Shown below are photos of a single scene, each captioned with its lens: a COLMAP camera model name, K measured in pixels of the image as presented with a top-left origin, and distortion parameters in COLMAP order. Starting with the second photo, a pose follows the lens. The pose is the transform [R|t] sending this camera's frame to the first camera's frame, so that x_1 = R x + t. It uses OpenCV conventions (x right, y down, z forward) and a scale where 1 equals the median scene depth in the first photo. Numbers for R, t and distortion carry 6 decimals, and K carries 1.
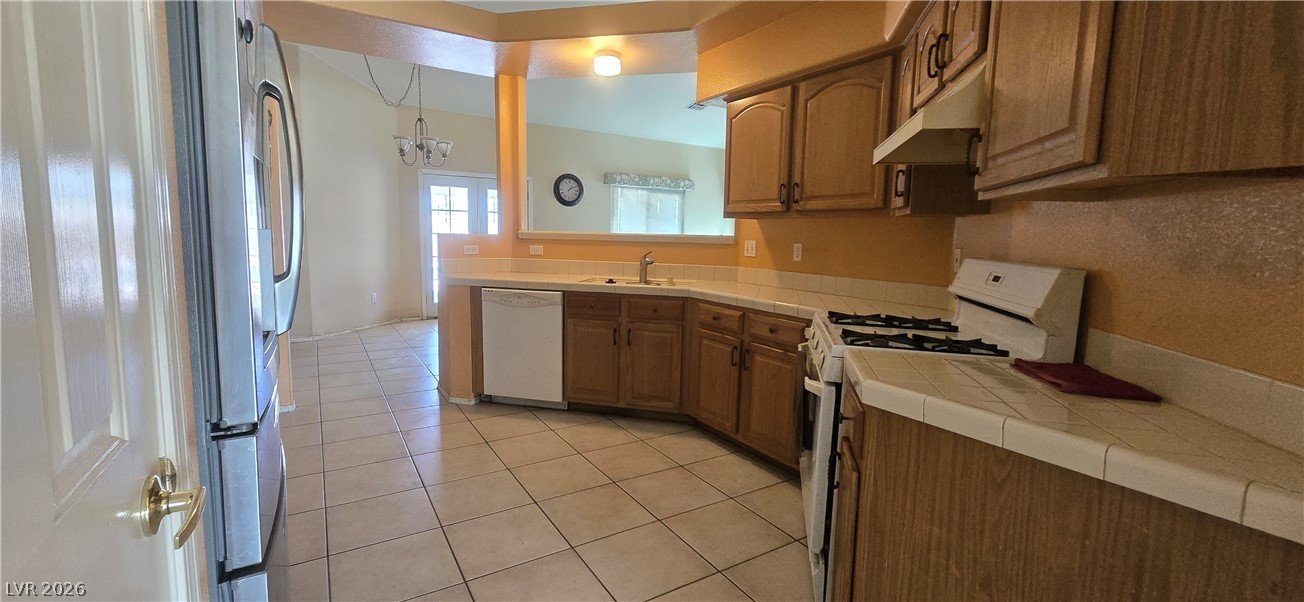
lens RADIAL K [[533.5, 0, 648.4], [0, 533.5, 295.9], [0, 0, 1]] dist [-0.000713, -0.000459]
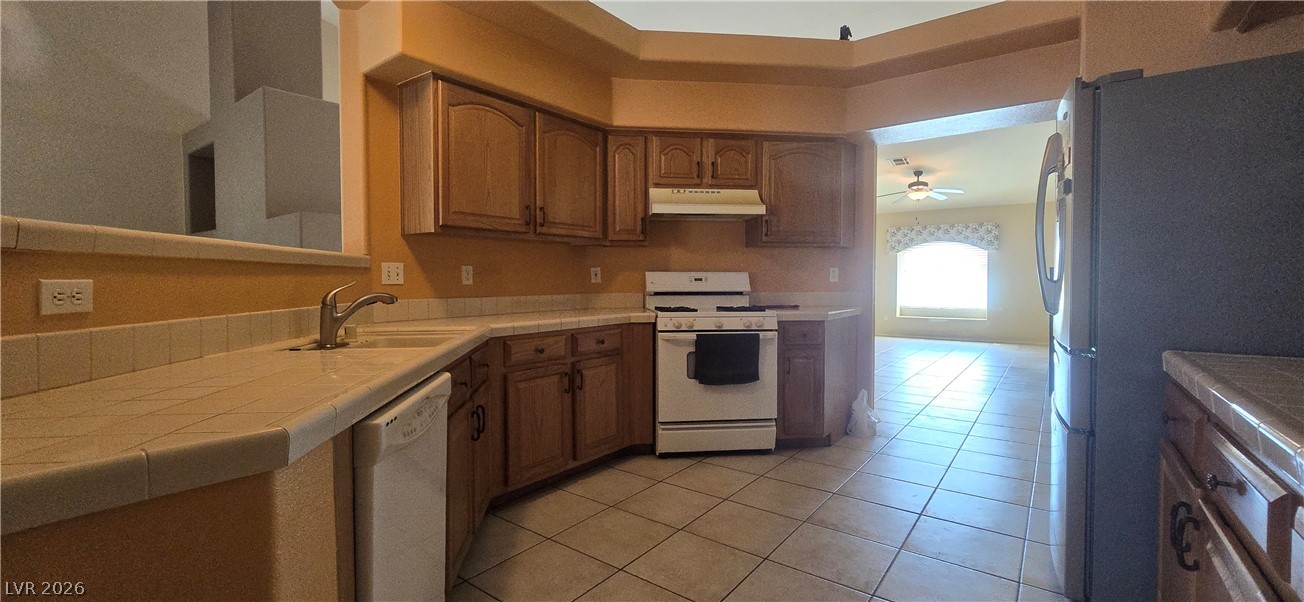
lens RADIAL K [[541.6, 0, 651.7], [0, 541.6, 293.4], [0, 0, 1]] dist [-0.001841, -0.000361]
pose [[-0.351669, -0.048910, 0.934846, -0.783356], [0.102377, 0.990635, 0.090341, -0.115979], [-0.930509, 0.127477, -0.343368, 1.165812]]
